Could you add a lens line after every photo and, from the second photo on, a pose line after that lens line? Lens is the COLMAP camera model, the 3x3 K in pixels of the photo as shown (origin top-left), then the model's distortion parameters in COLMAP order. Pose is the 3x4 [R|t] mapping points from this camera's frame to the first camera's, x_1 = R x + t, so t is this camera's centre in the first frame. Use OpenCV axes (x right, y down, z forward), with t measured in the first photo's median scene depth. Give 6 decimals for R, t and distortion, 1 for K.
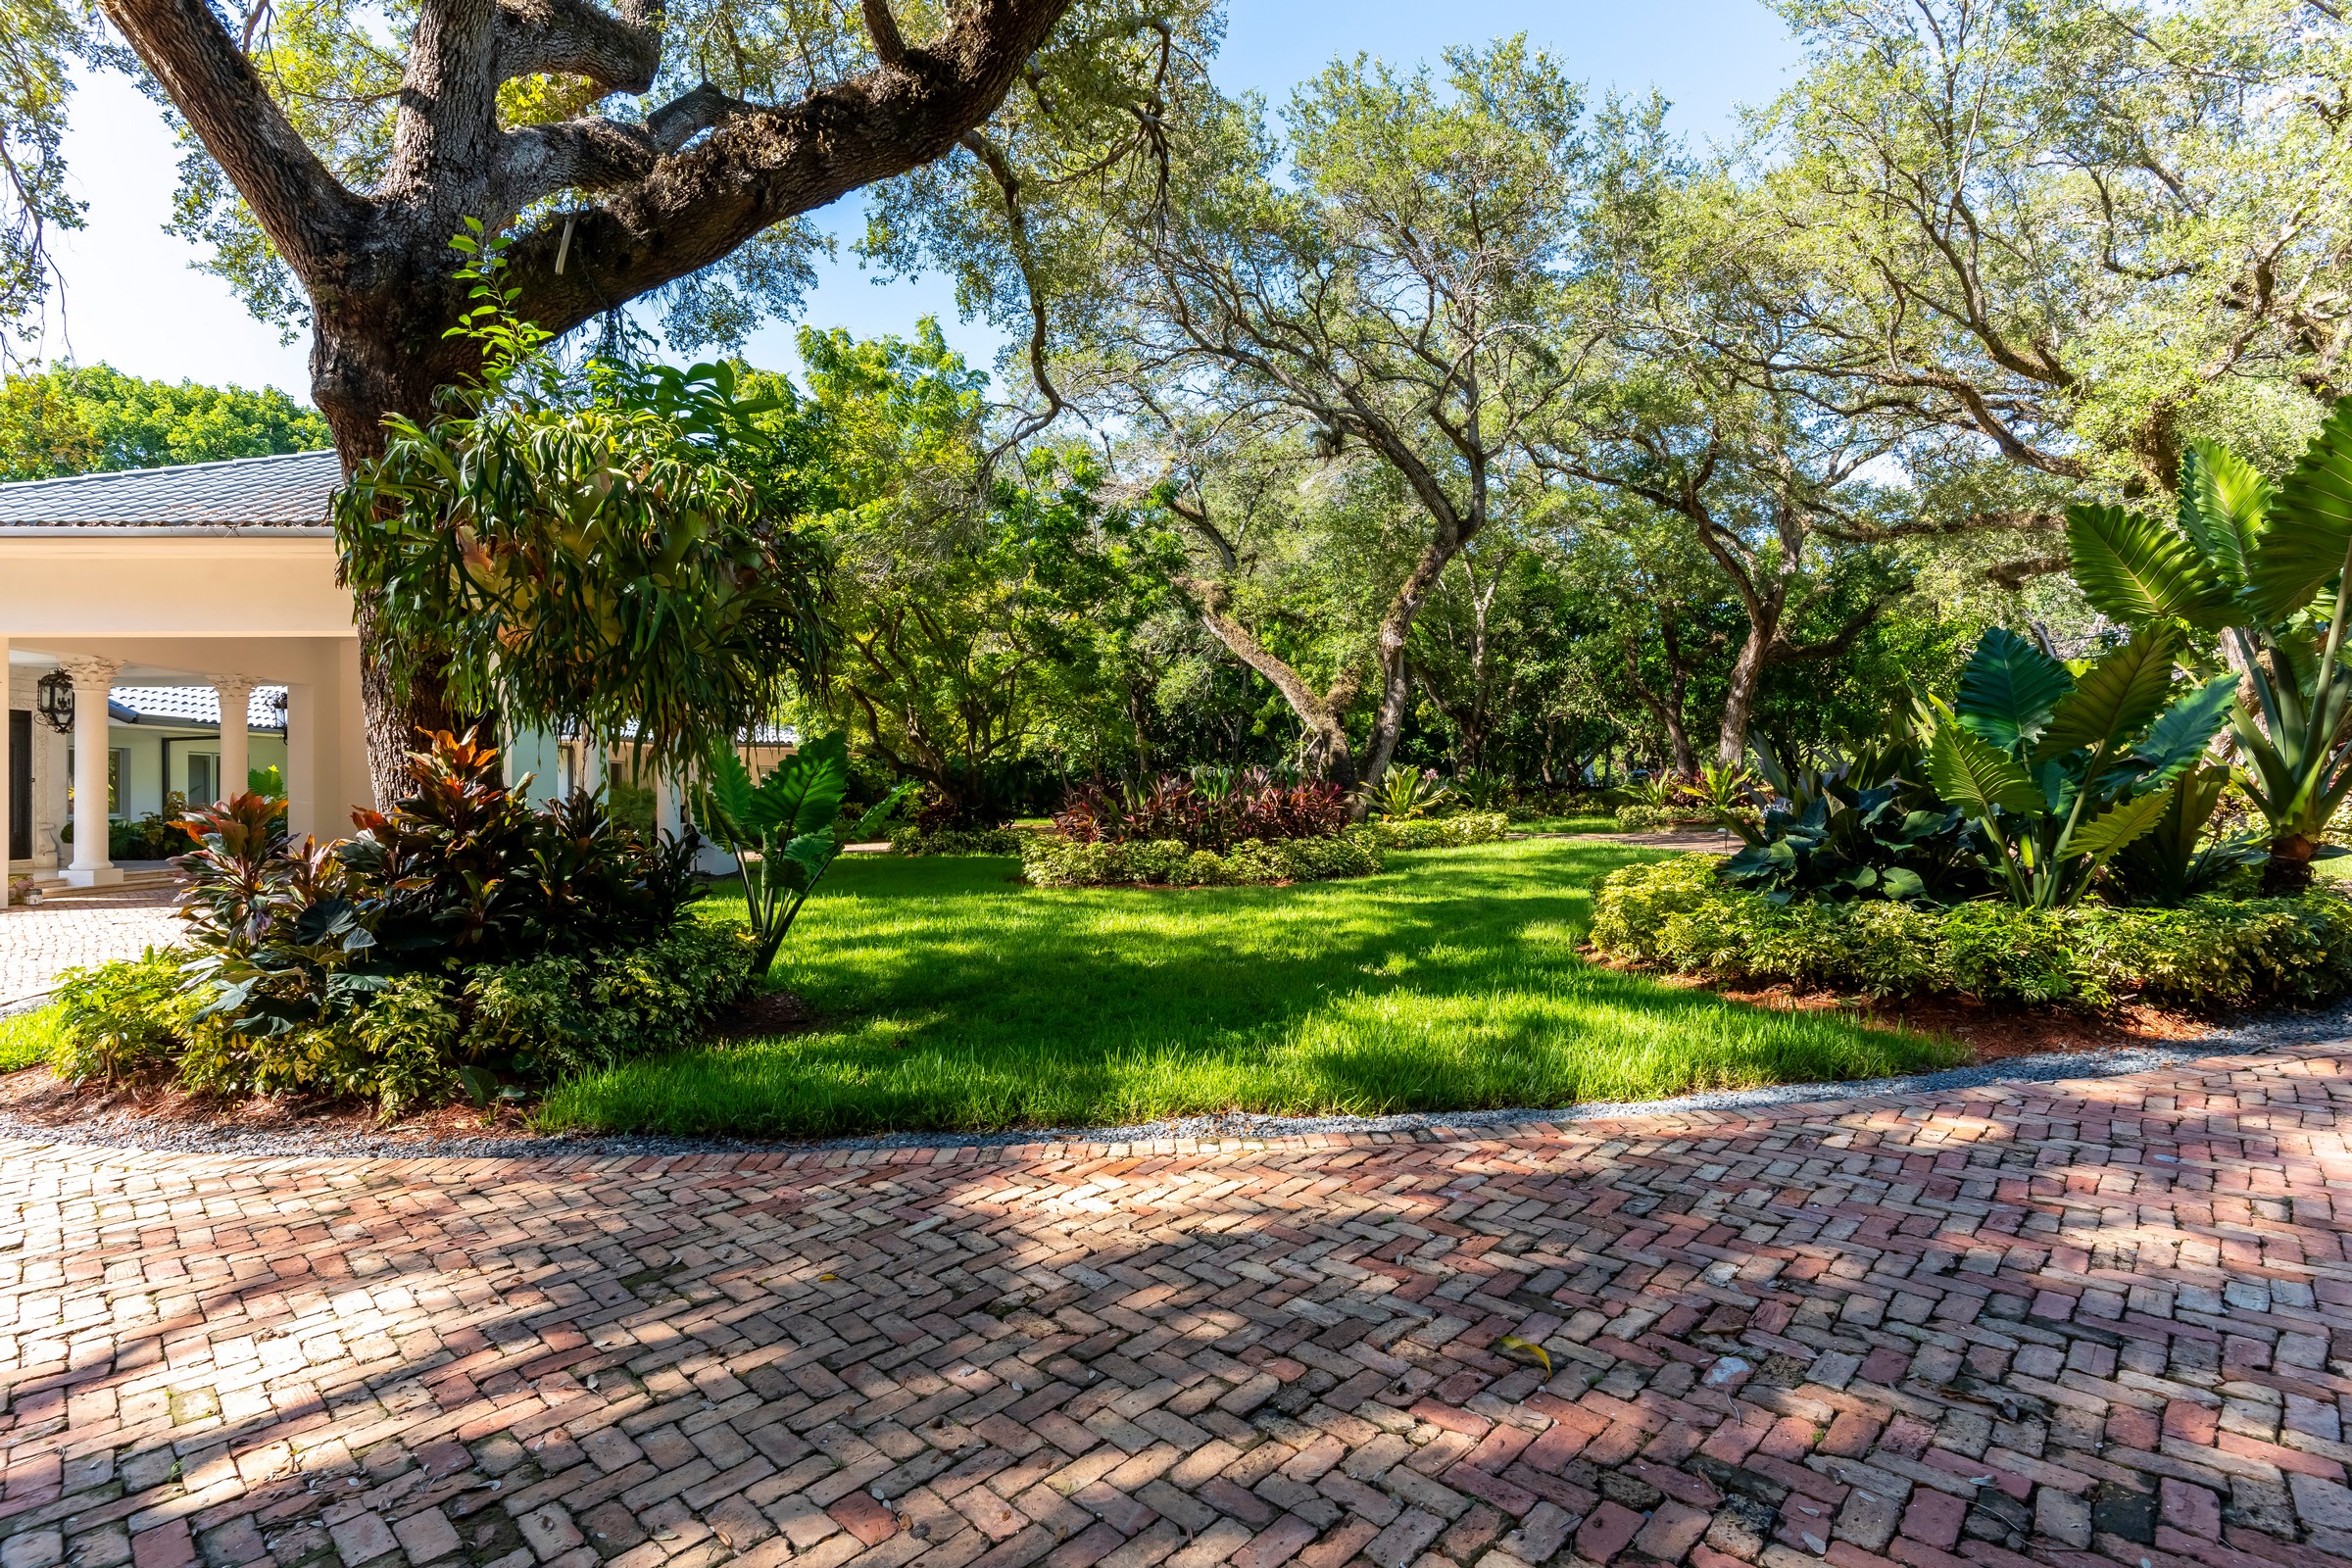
lens RADIAL K [[1117.5, 0, 1179.5], [0, 1117.5, 787.5], [0, 0, 1]] dist [0.000108, -0.000407]
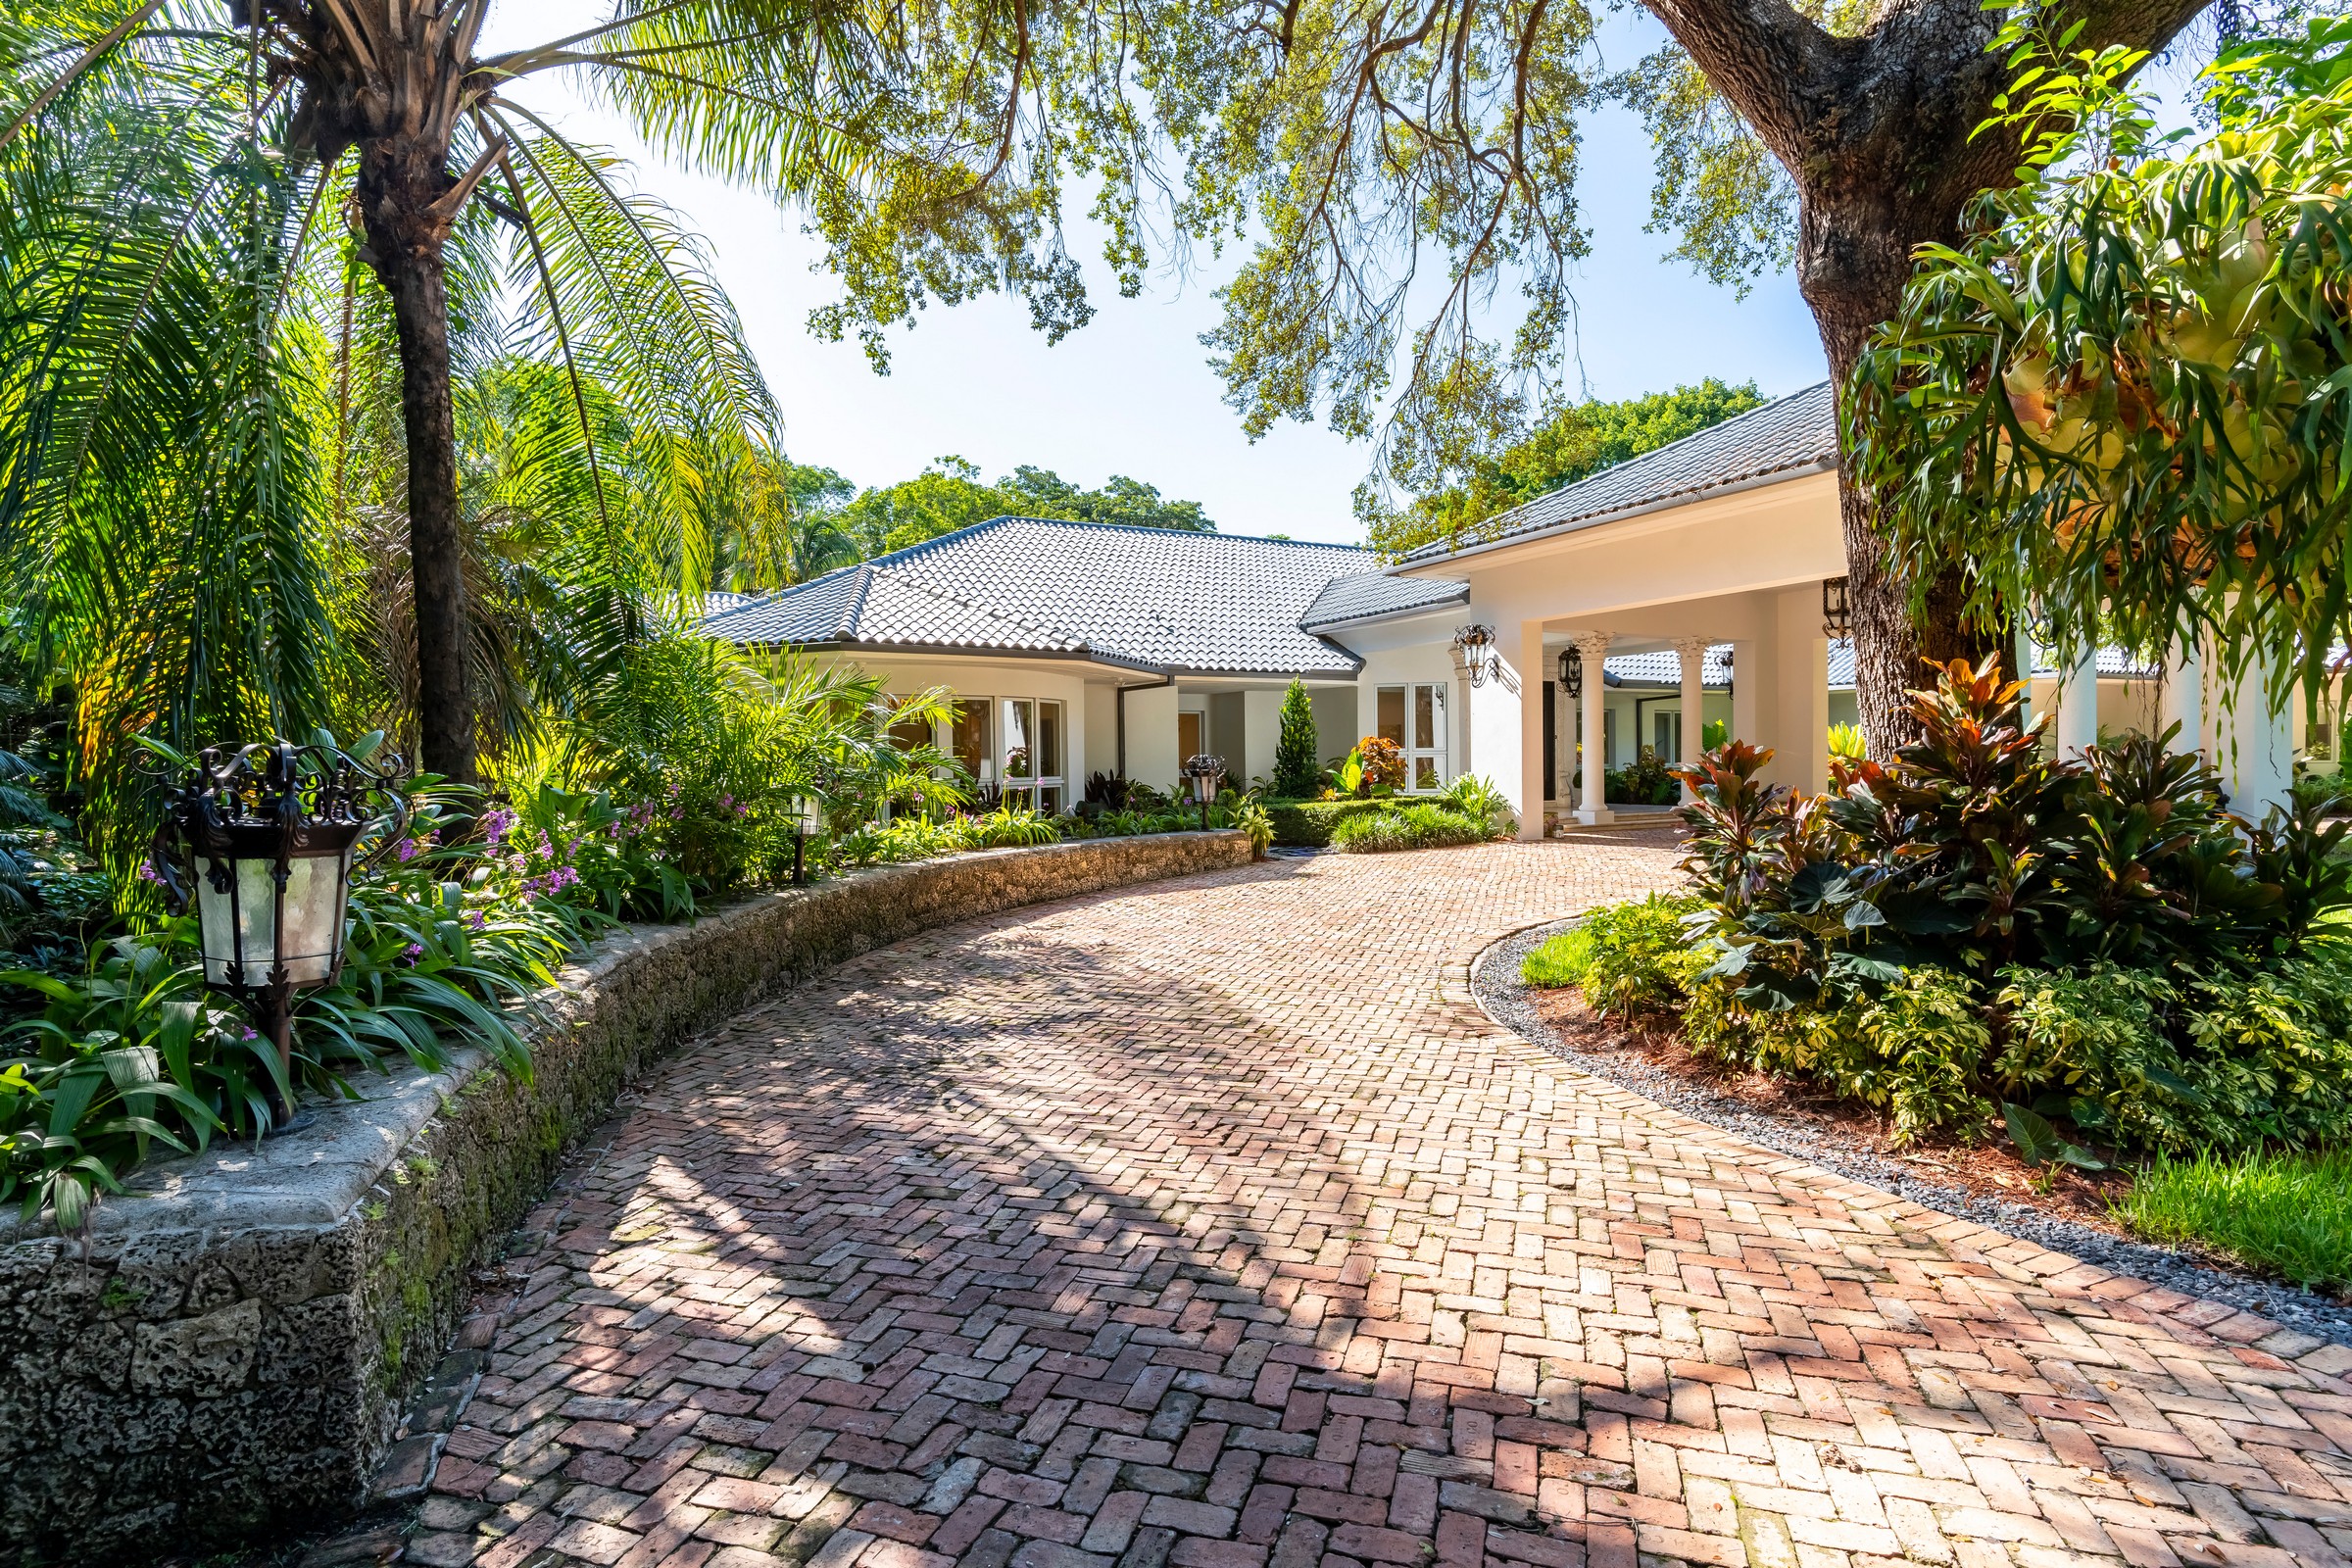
lens RADIAL K [[1176.0, 0, 1176.0], [0, 1176.0, 784.0], [0, 0, 1]] dist [0.002888, 0.000745]
pose [[0.446835, 0.018997, -0.894415, -0.169451], [0.015591, 0.999457, 0.029017, 0.004222], [0.894481, -0.026910, 0.446296, 0.141871]]
